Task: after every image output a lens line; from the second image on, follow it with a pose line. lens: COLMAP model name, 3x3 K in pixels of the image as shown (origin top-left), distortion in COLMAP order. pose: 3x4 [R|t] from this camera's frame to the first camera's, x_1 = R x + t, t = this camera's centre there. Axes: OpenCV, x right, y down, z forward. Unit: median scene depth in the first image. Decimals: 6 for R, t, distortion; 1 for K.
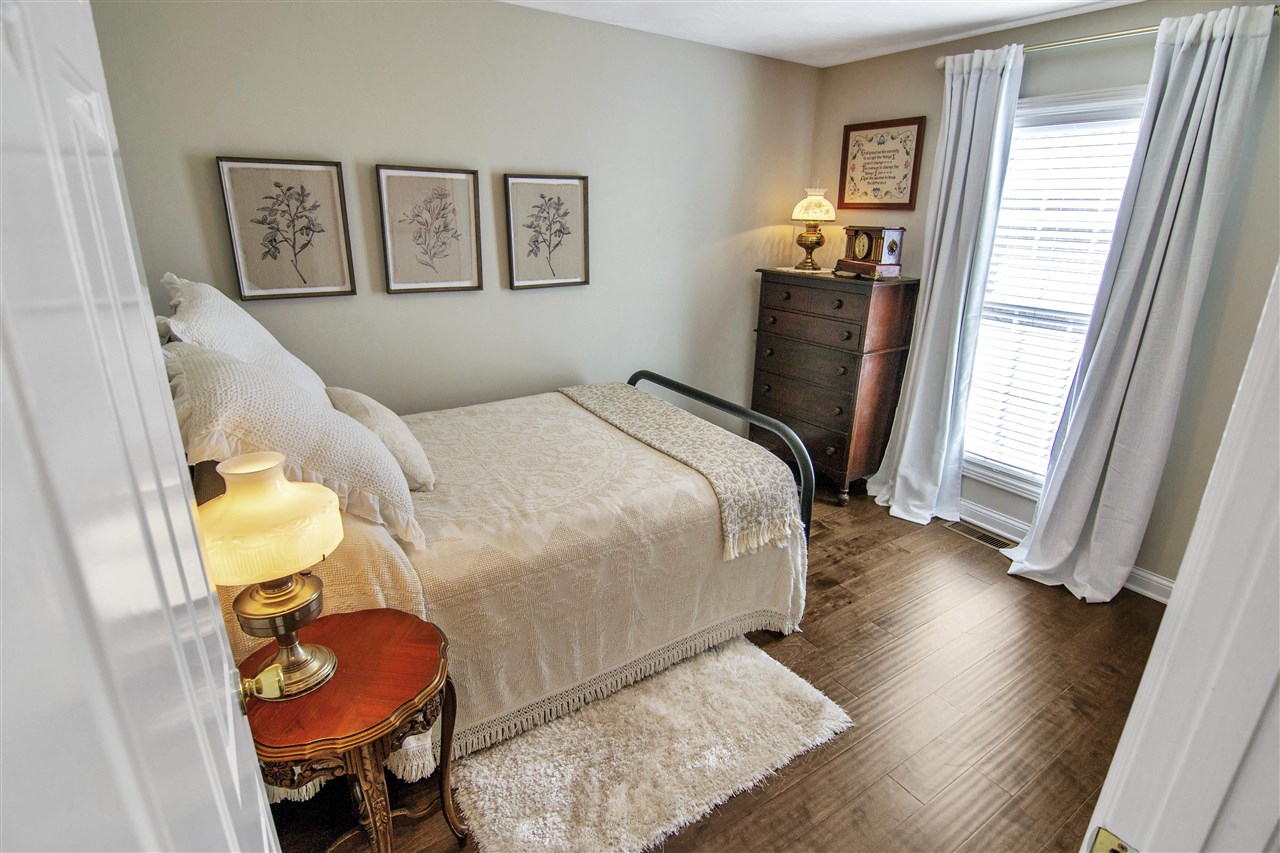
lens RADIAL K [[626.1, 0, 646.1], [0, 626.1, 422.8], [0, 0, 1]] dist [-0.011071, -0.006354]
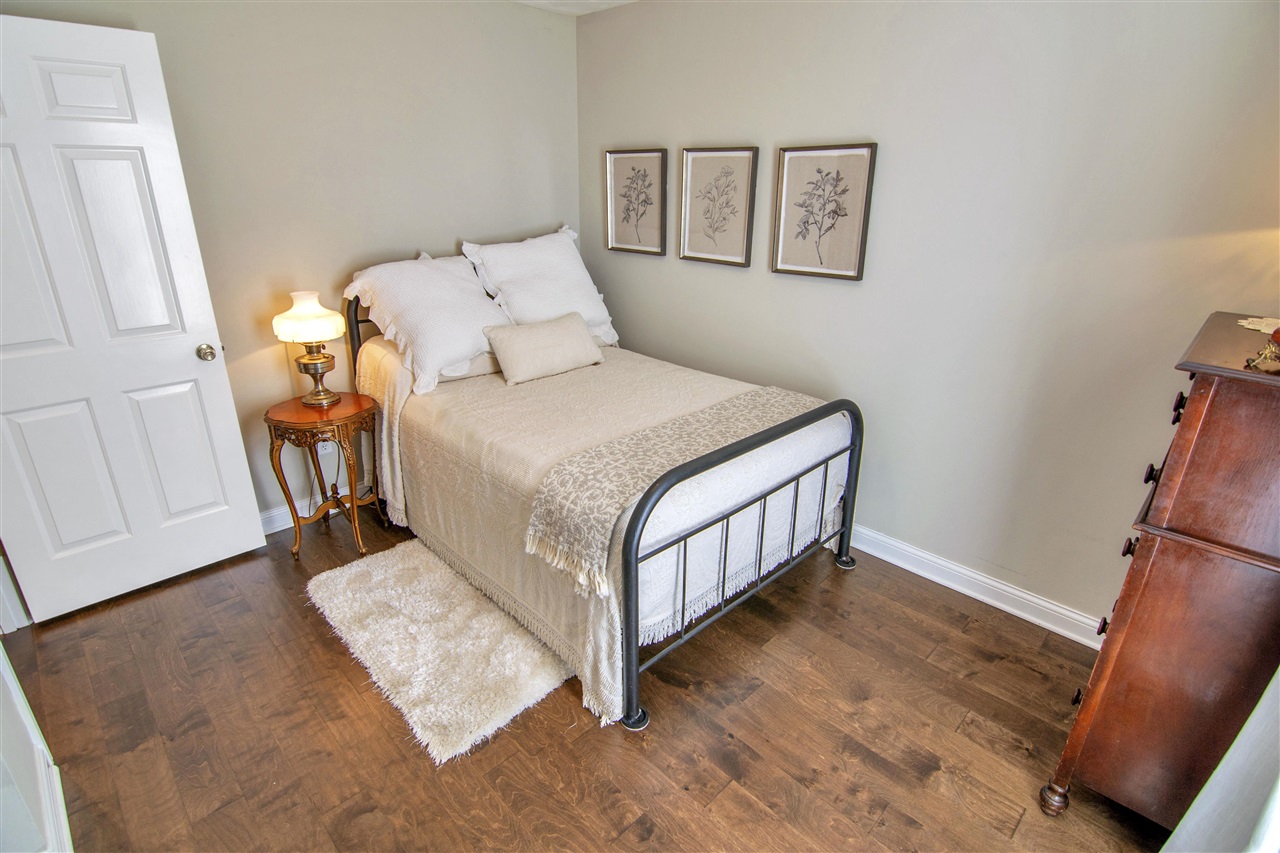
lens RADIAL K [[626.1, 0, 651.2], [0, 626.1, 424.2], [0, 0, 1]] dist [-0.011071, -0.006354]
pose [[0.216104, 0.325754, -0.920425, 0.698069], [-0.329901, 0.911620, 0.245182, -0.176277], [0.918947, 0.250664, 0.304472, 0.607665]]
